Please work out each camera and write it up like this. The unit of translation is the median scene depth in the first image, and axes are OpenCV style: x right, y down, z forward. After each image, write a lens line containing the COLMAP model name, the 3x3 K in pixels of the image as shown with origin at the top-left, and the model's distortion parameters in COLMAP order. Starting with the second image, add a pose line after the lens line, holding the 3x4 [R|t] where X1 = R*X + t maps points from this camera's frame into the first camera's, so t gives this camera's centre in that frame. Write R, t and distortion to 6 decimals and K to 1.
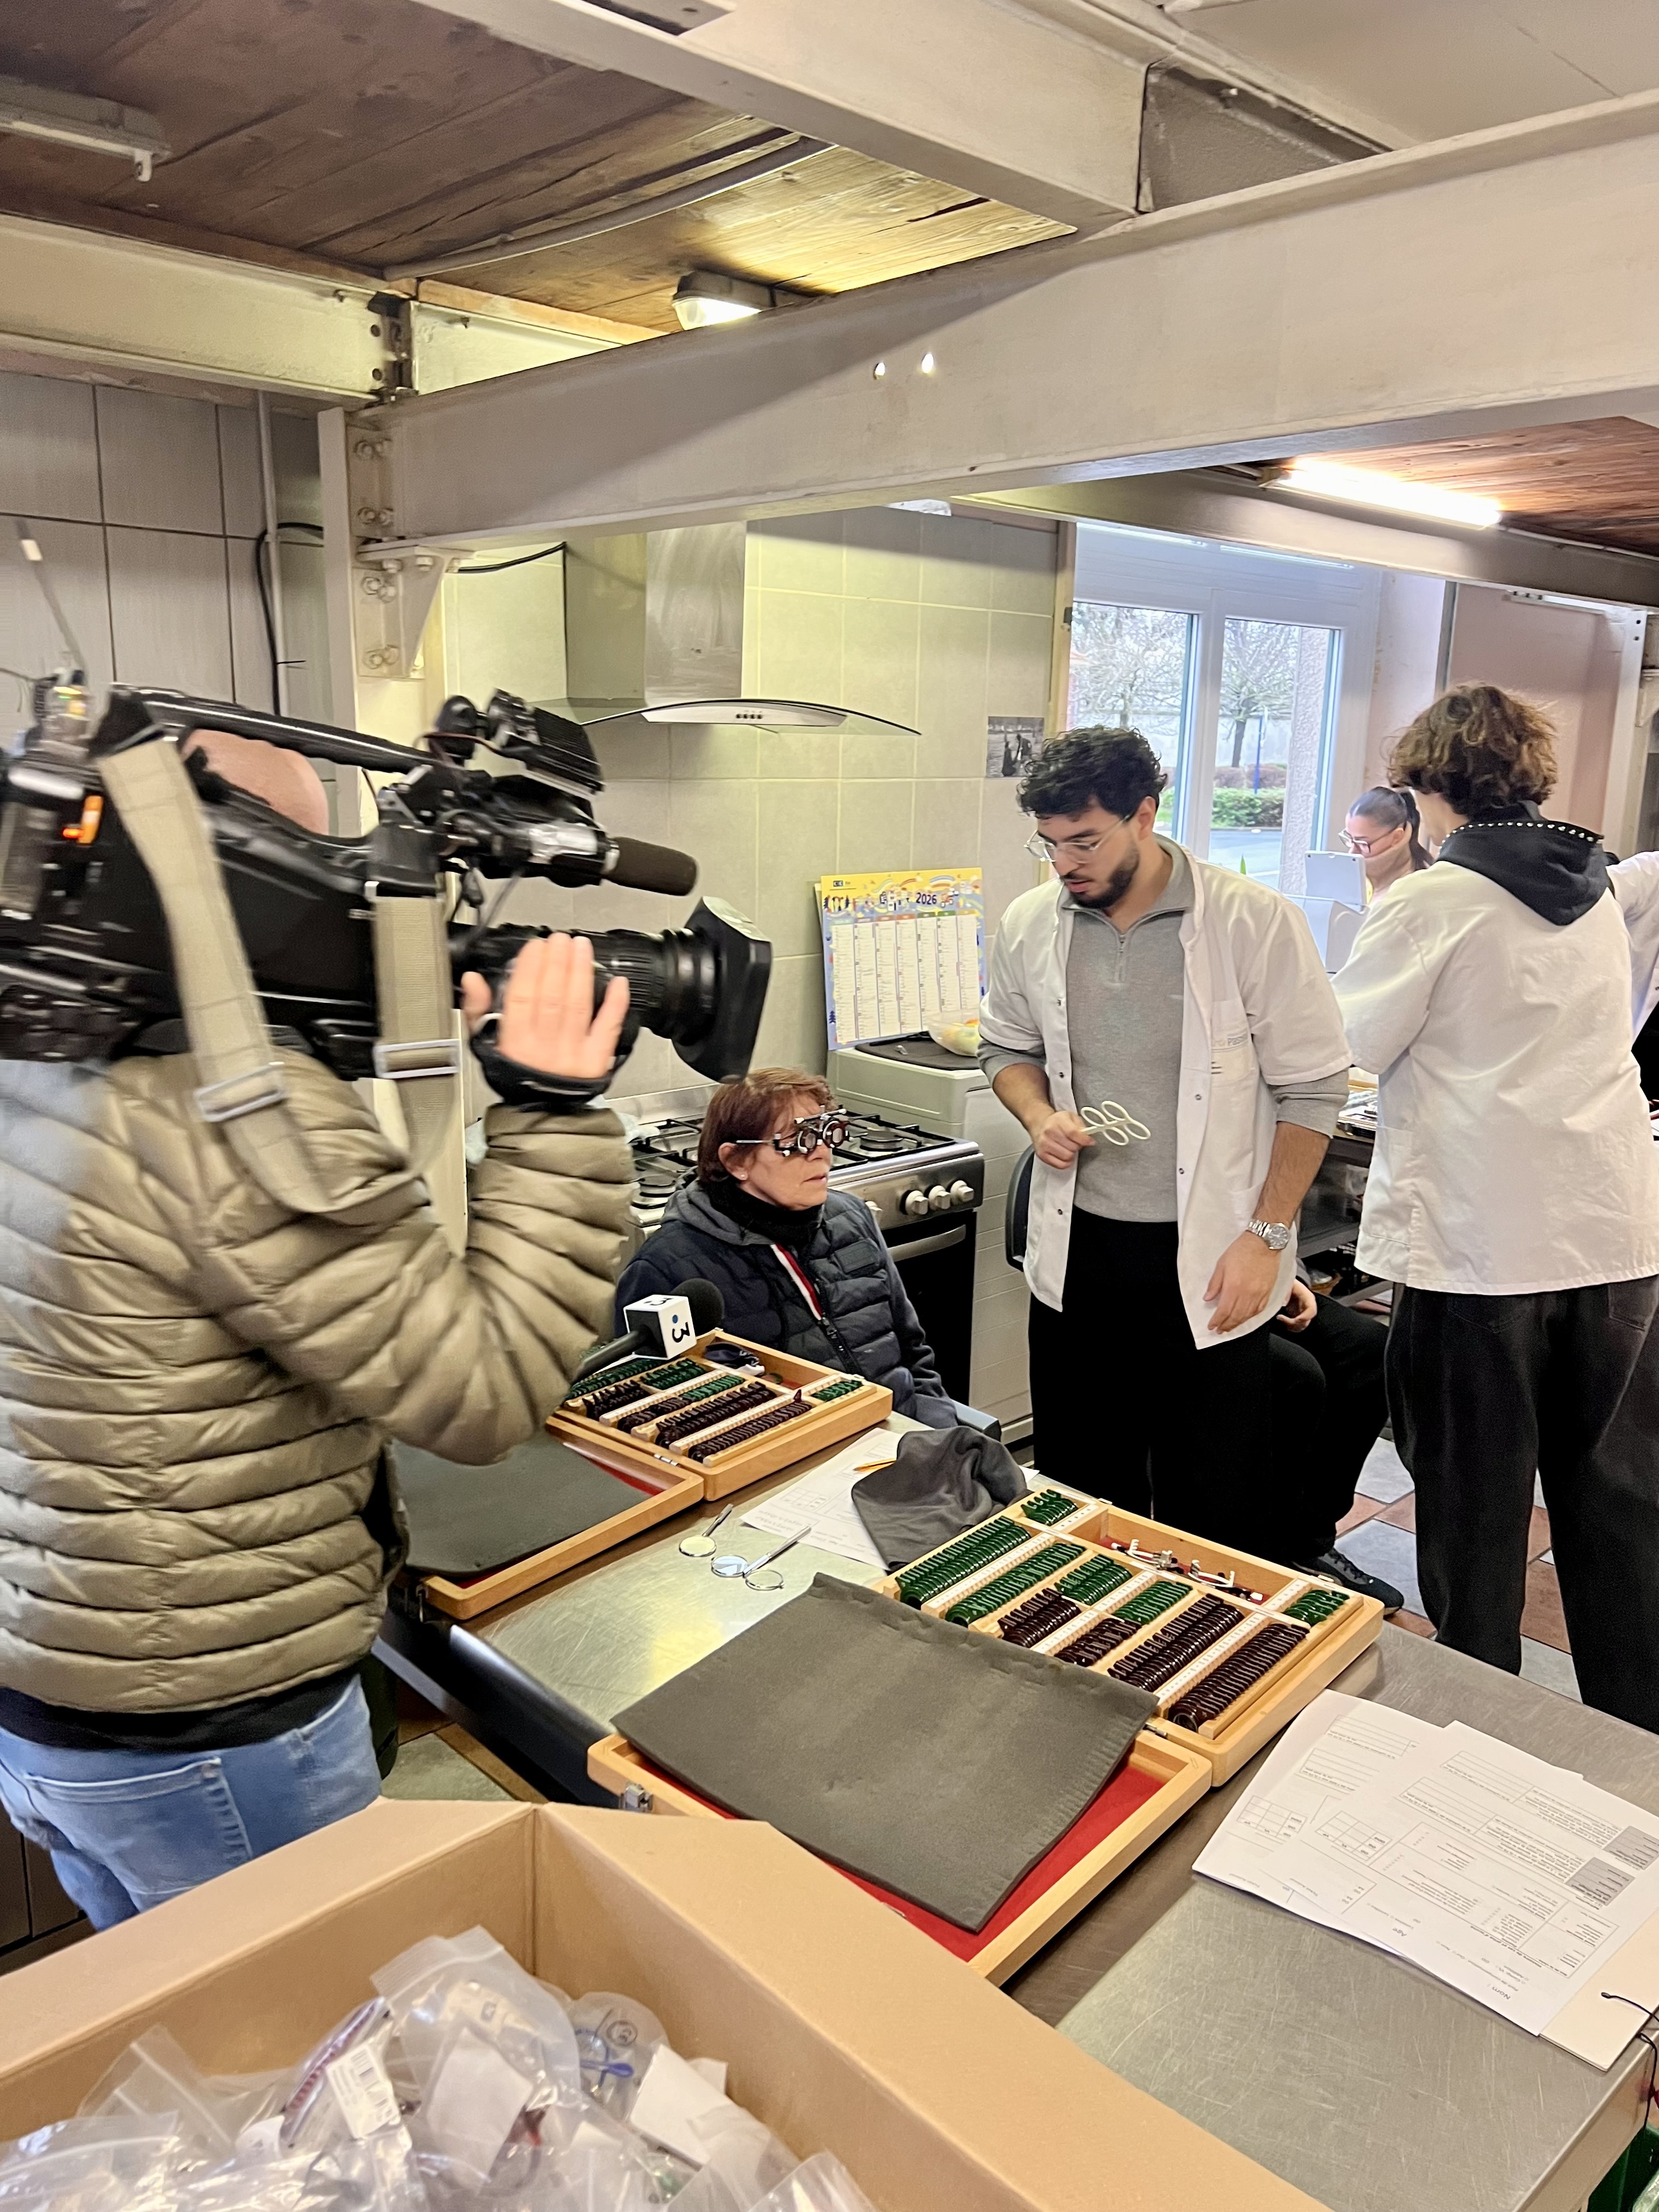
lens RADIAL K [[1668.4, 0, 809.5], [0, 1668.4, 1166.5], [0, 0, 1]] dist [0.027936, -0.034830]
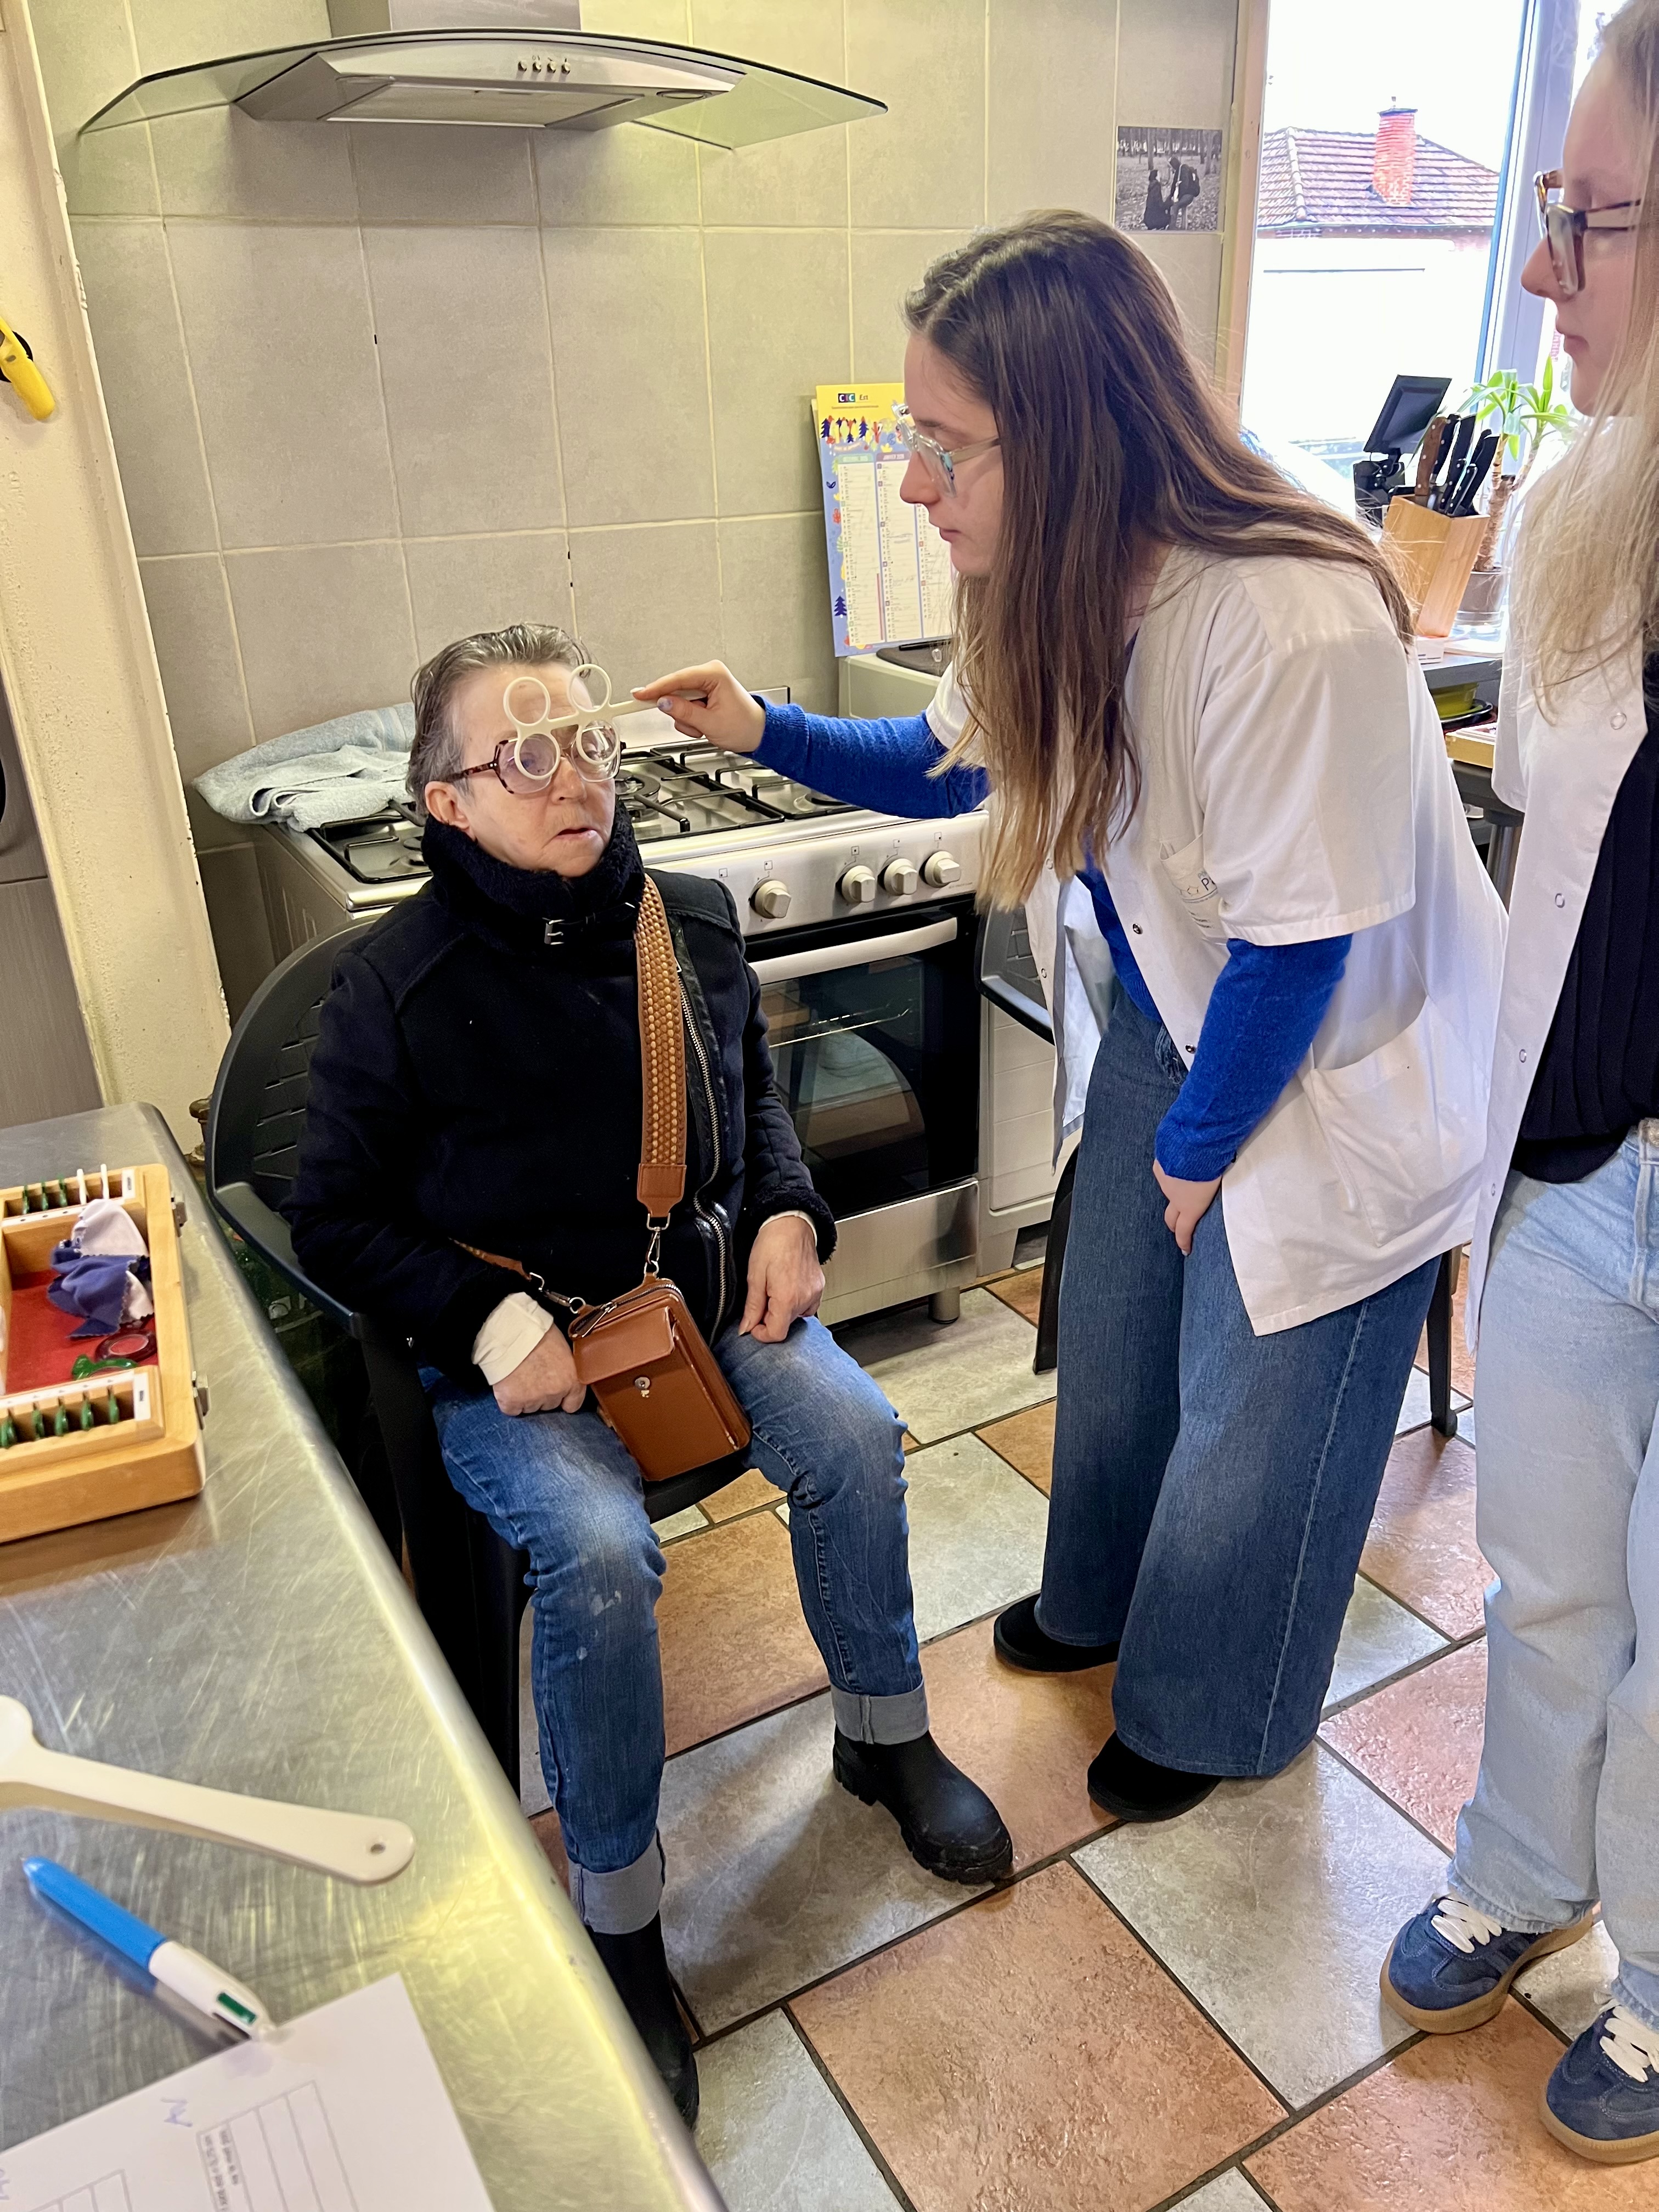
lens RADIAL K [[1668.4, 0, 824.0], [0, 1668.4, 1127.1], [0, 0, 1]] dist [0.027936, -0.034830]
pose [[0.970152, 0.056453, -0.235833, 0.191514], [-0.014845, 0.984527, 0.174604, 0.001645], [0.242041, -0.165892, 0.955979, 0.318366]]
